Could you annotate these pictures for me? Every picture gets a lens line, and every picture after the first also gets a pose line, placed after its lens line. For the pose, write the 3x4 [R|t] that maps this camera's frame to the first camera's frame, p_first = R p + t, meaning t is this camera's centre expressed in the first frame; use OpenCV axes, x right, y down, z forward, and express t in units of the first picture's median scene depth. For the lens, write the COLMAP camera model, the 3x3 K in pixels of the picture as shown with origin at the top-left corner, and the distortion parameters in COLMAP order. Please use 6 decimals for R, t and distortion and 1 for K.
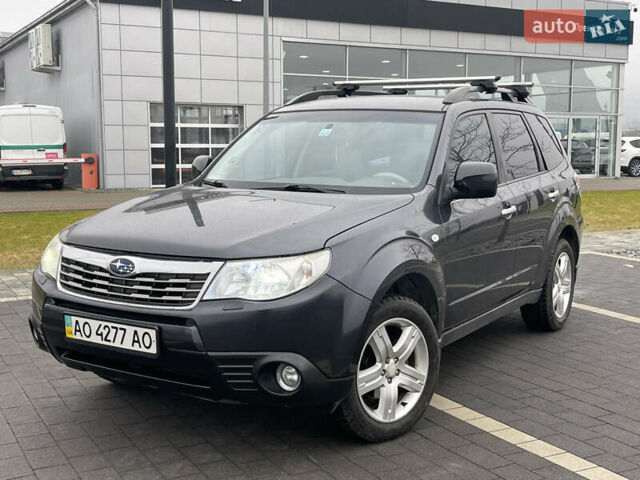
lens RADIAL K [[768.4, 0, 321.5], [0, 768.4, 242.8], [0, 0, 1]] dist [0.020033, 0.000000]
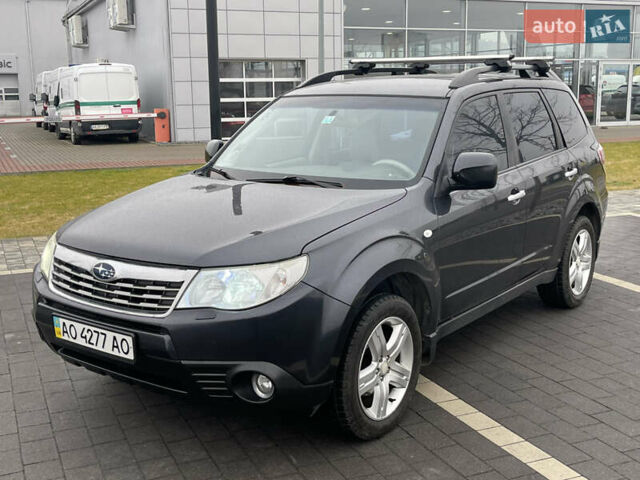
lens RADIAL K [[728.9, 0, 324.6], [0, 728.9, 234.9], [0, 0, 1]] dist [0.023179, 0.000000]
pose [[0.996628, 0.001624, -0.082032, 0.083514], [0.003573, 0.997997, 0.063168, -0.058185], [0.081970, -0.063248, 0.994626, 0.049182]]
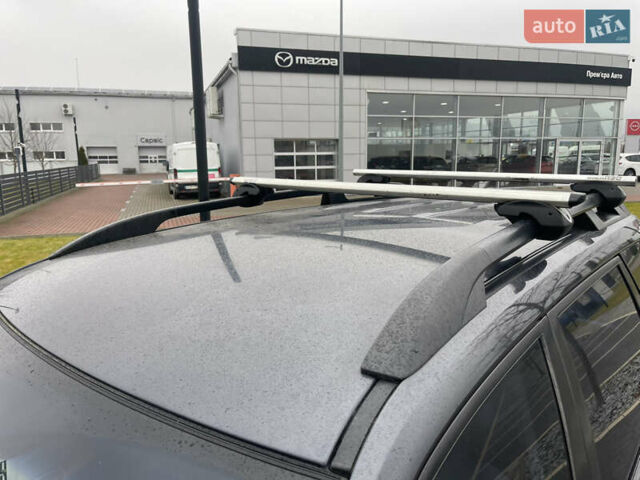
lens RADIAL K [[495.5, 0, 316.1], [0, 495.5, 246.4], [0, 0, 1]] dist [0.040680, -0.047292]
pose [[0.986155, 0.015761, -0.165077, 0.183773], [-0.008675, 0.999013, 0.043555, -0.247389], [0.165600, -0.041520, 0.985319, 0.927695]]
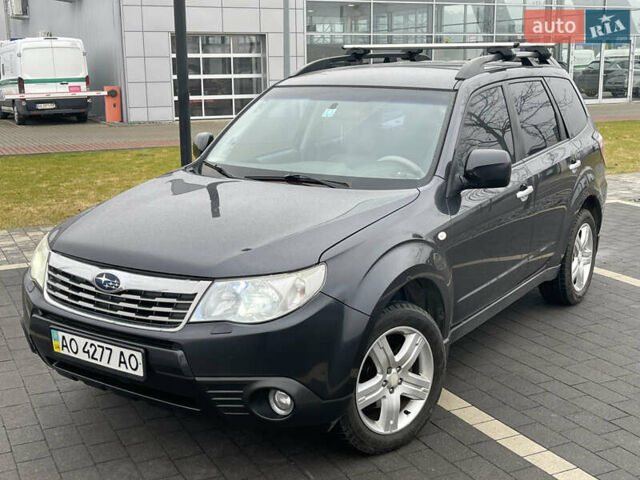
lens RADIAL K [[768.4, 0, 317.6], [0, 768.4, 234.0], [0, 0, 1]] dist [0.020033, 0.000000]
pose [[0.999209, -0.004570, -0.039501, 0.029345], [0.007850, 0.996496, 0.083273, -0.079404], [0.038982, -0.083517, 0.995744, 0.049031]]
